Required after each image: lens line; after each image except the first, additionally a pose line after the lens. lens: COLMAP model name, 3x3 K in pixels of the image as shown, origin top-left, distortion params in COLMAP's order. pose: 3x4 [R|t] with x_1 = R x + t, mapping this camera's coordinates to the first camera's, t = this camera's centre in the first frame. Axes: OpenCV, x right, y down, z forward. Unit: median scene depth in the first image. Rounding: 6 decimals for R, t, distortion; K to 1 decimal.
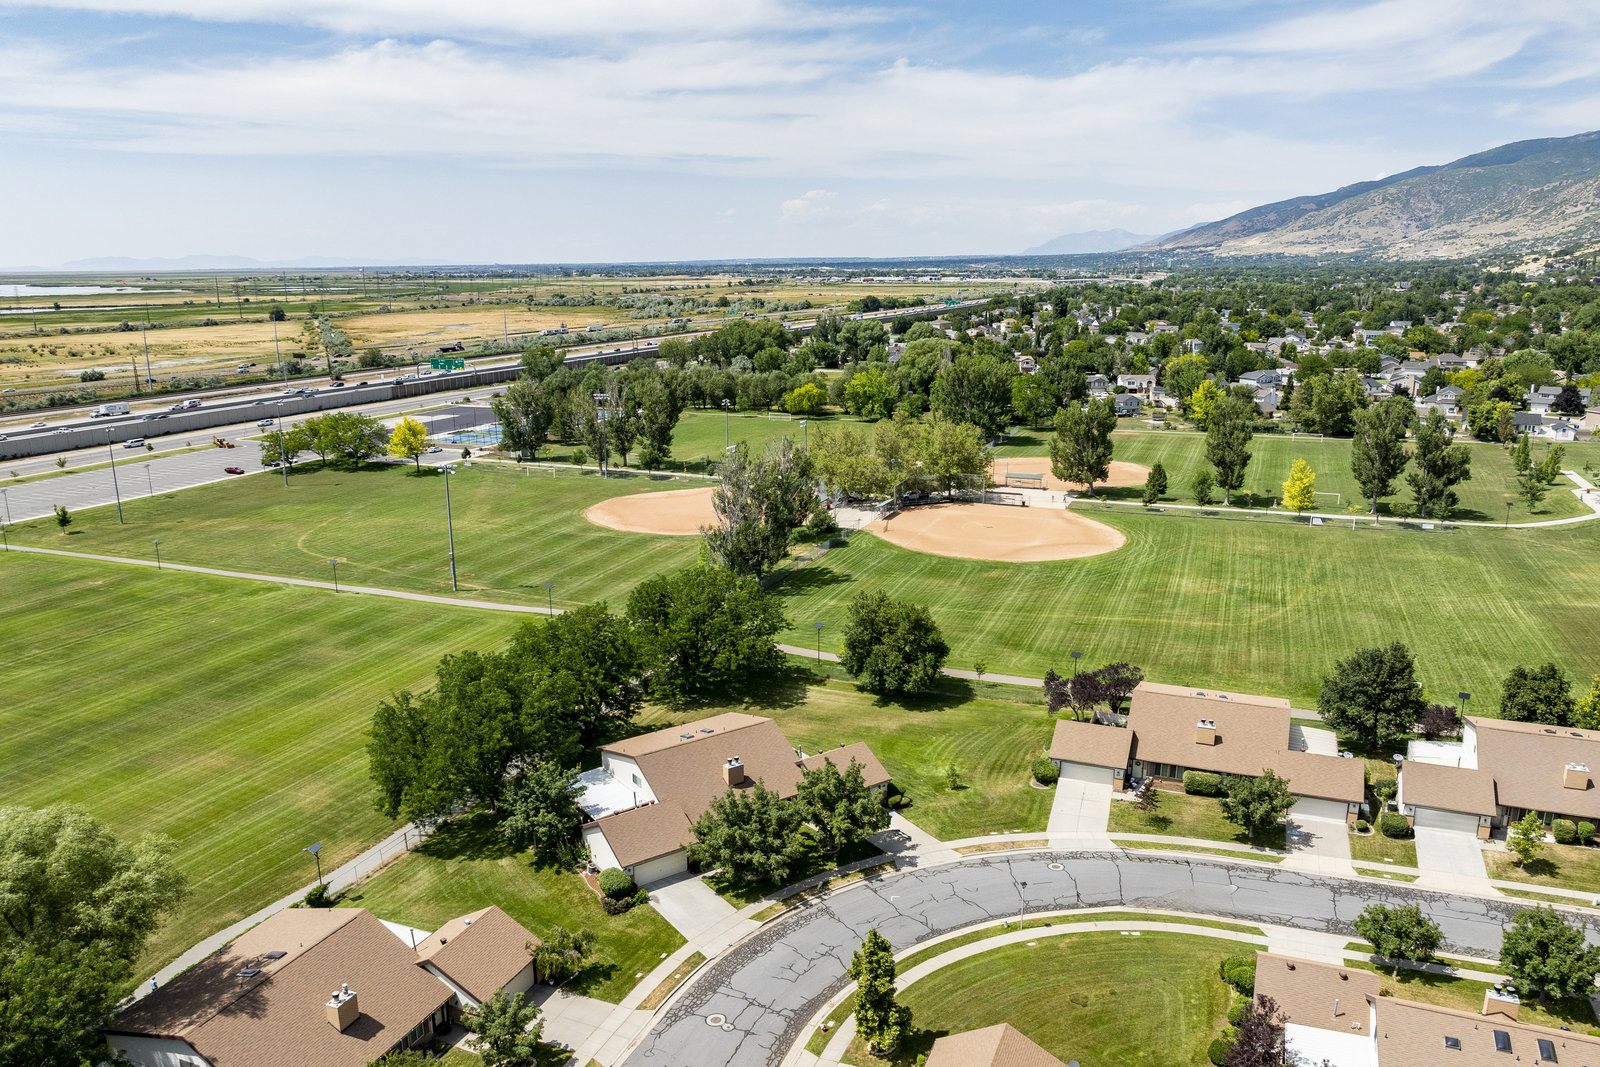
lens RADIAL K [[1181.9, 0, 800.0], [0, 1181.9, 533.5], [0, 0, 1]] dist [-0.028518, 0.002053]
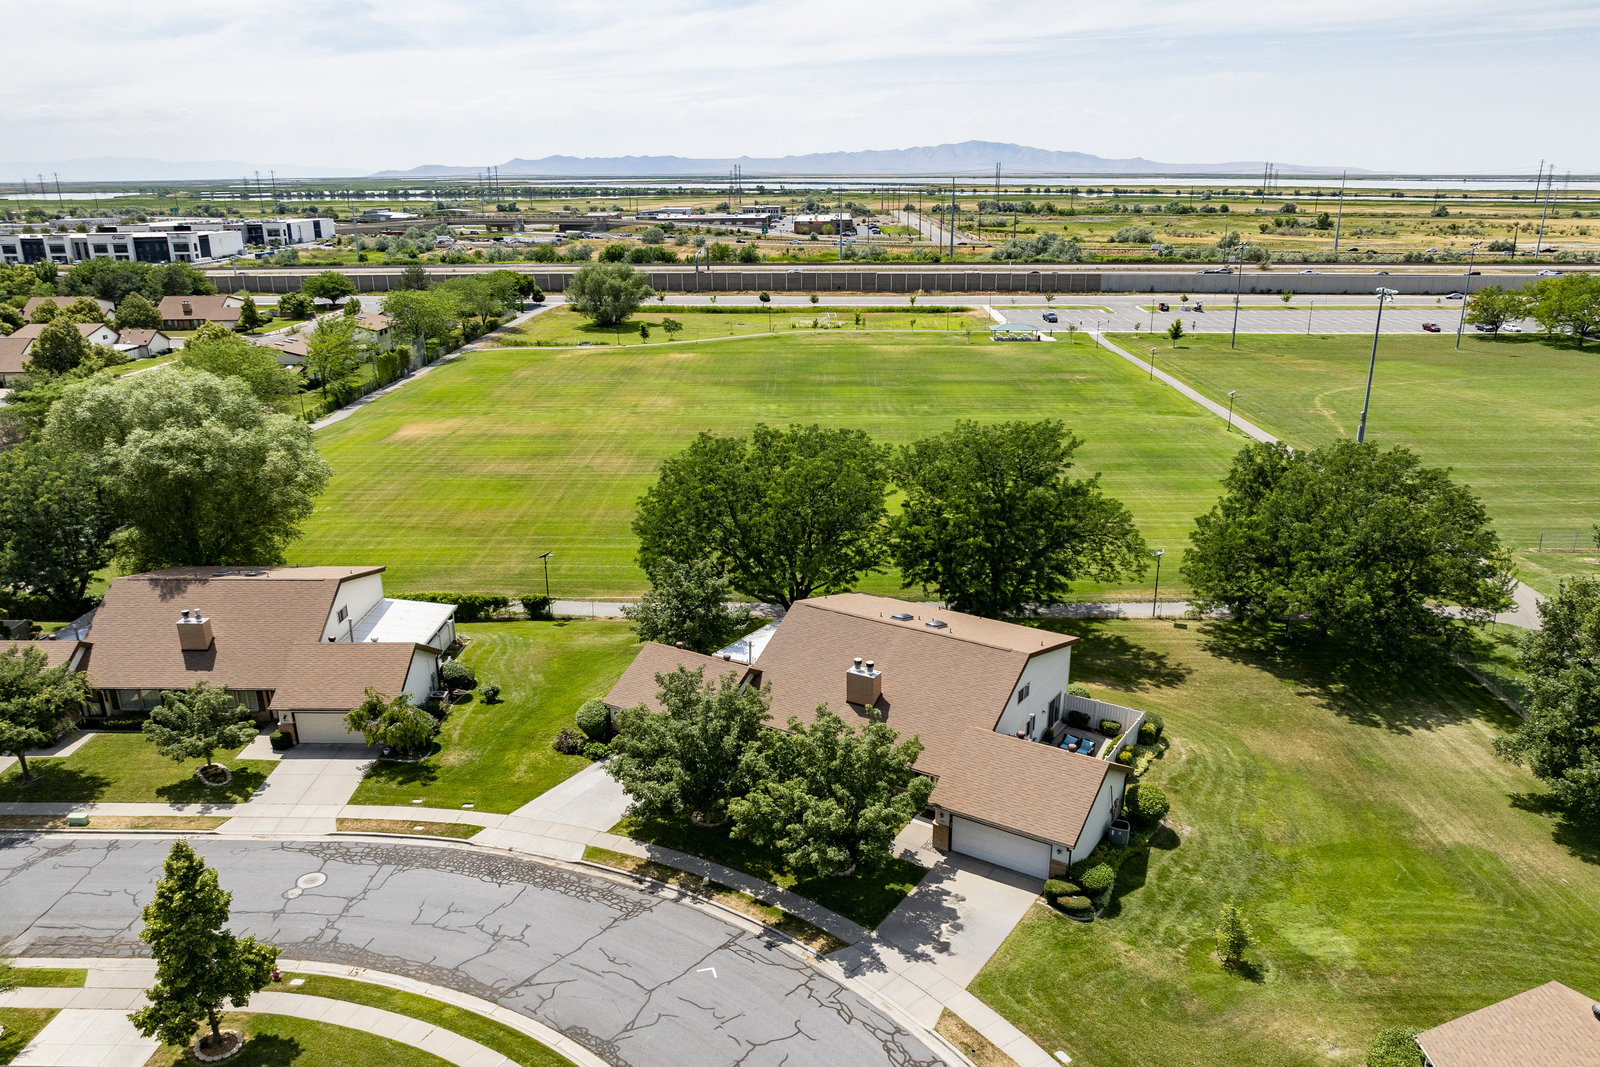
lens RADIAL K [[1181.9, 0, 800.0], [0, 1181.9, 533.5], [0, 0, 1]] dist [-0.028518, 0.002053]
pose [[0.361533, 0.276864, -0.890303, 0.442703], [-0.205756, 0.955043, 0.213443, 0.007547], [0.909373, 0.106019, 0.402246, 0.717620]]
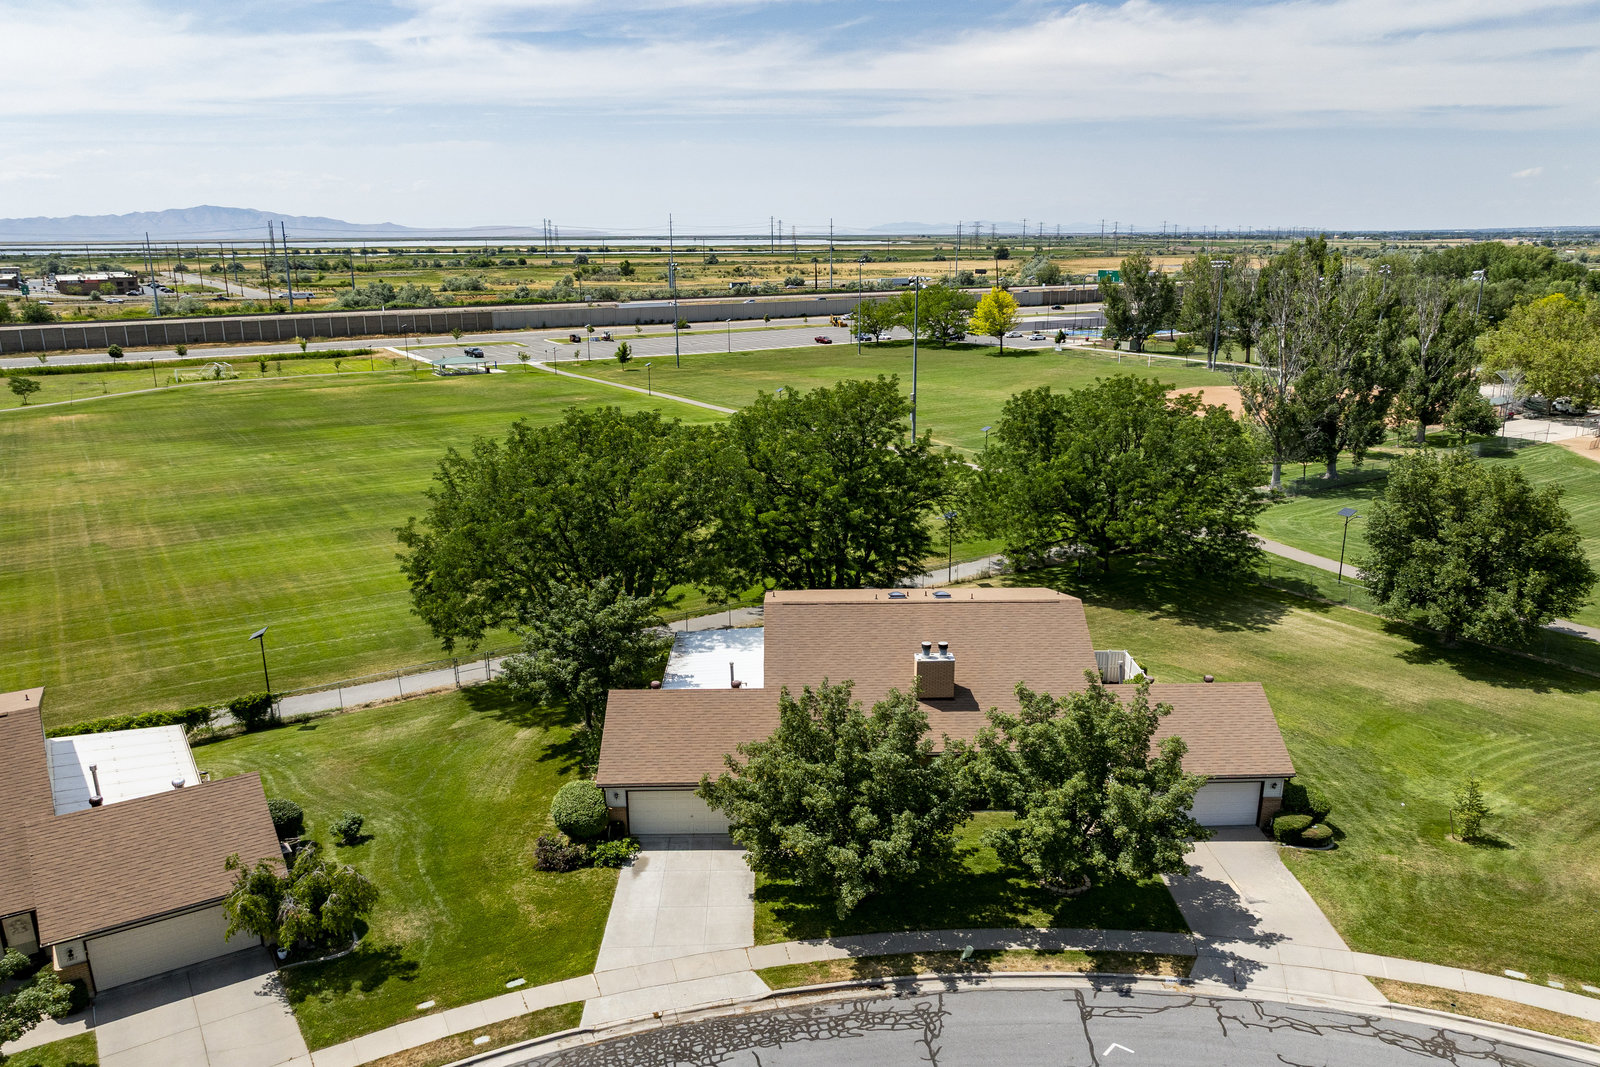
lens RADIAL K [[1190.8, 0, 811.2], [0, 1190.8, 533.9], [0, 0, 1]] dist [-0.041807, 0.011320]
pose [[0.825549, 0.141533, -0.546295, 0.160466], [-0.128284, 0.989762, 0.062565, 0.120844], [0.549557, 0.018431, 0.835253, 0.559930]]
